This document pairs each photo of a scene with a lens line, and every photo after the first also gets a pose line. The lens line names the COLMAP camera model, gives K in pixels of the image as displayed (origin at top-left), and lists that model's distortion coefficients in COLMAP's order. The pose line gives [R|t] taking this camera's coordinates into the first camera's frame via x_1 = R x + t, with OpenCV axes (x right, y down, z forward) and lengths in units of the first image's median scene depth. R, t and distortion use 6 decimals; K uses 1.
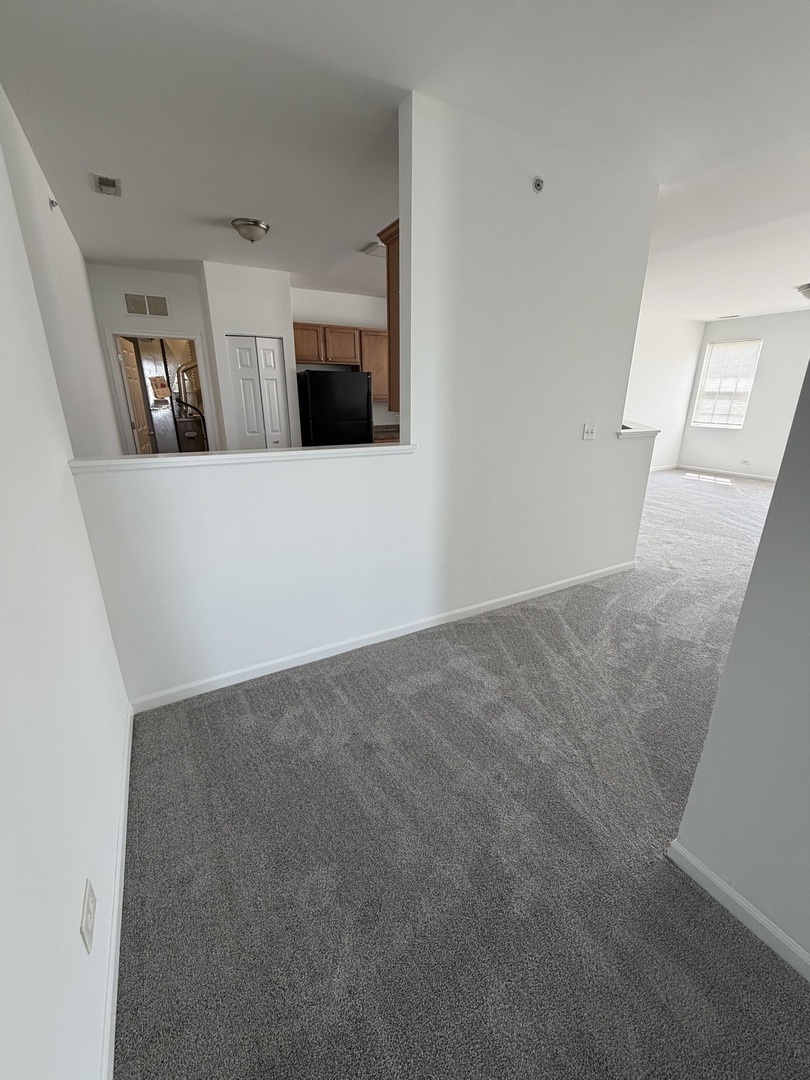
lens RADIAL K [[435.3, 0, 401.6], [0, 435.3, 536.8], [0, 0, 1]] dist [-0.002180, -0.000269]
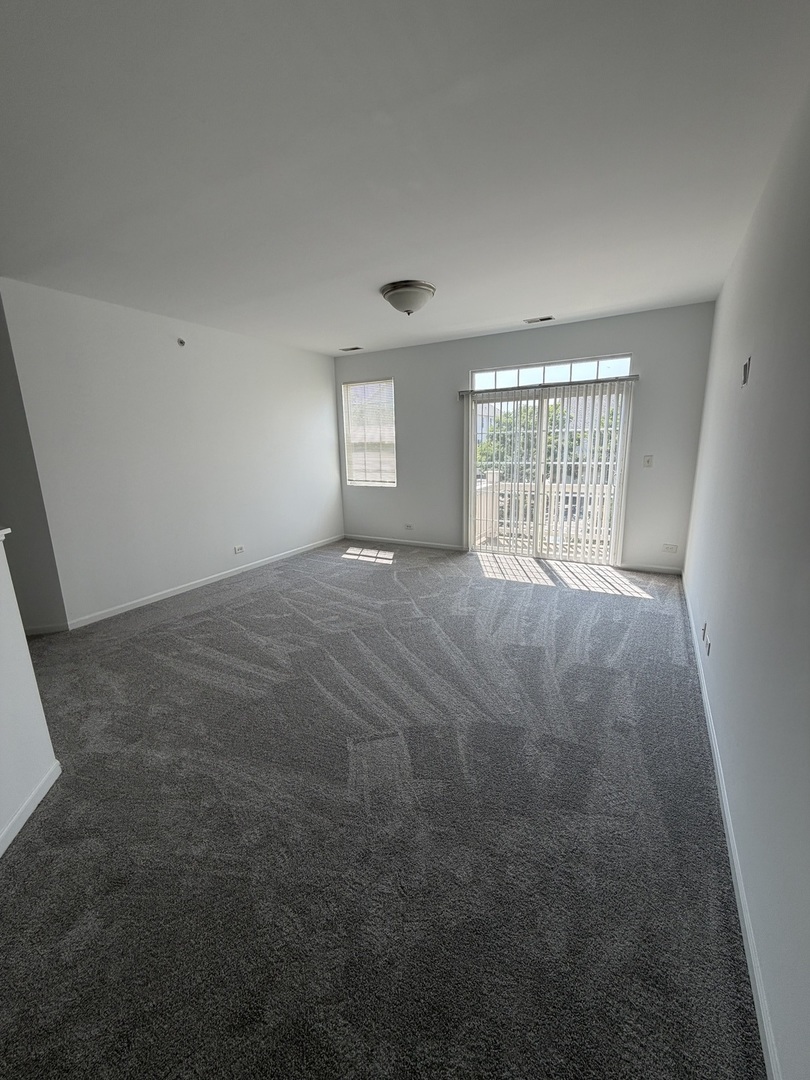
lens RADIAL K [[435.3, 0, 405.4], [0, 435.3, 536.8], [0, 0, 1]] dist [-0.002180, -0.000269]
pose [[0.855126, -0.134236, 0.500739, 0.526258], [0.186629, 0.980846, -0.055770, -0.152026], [-0.483662, 0.141143, 0.863800, 0.430849]]
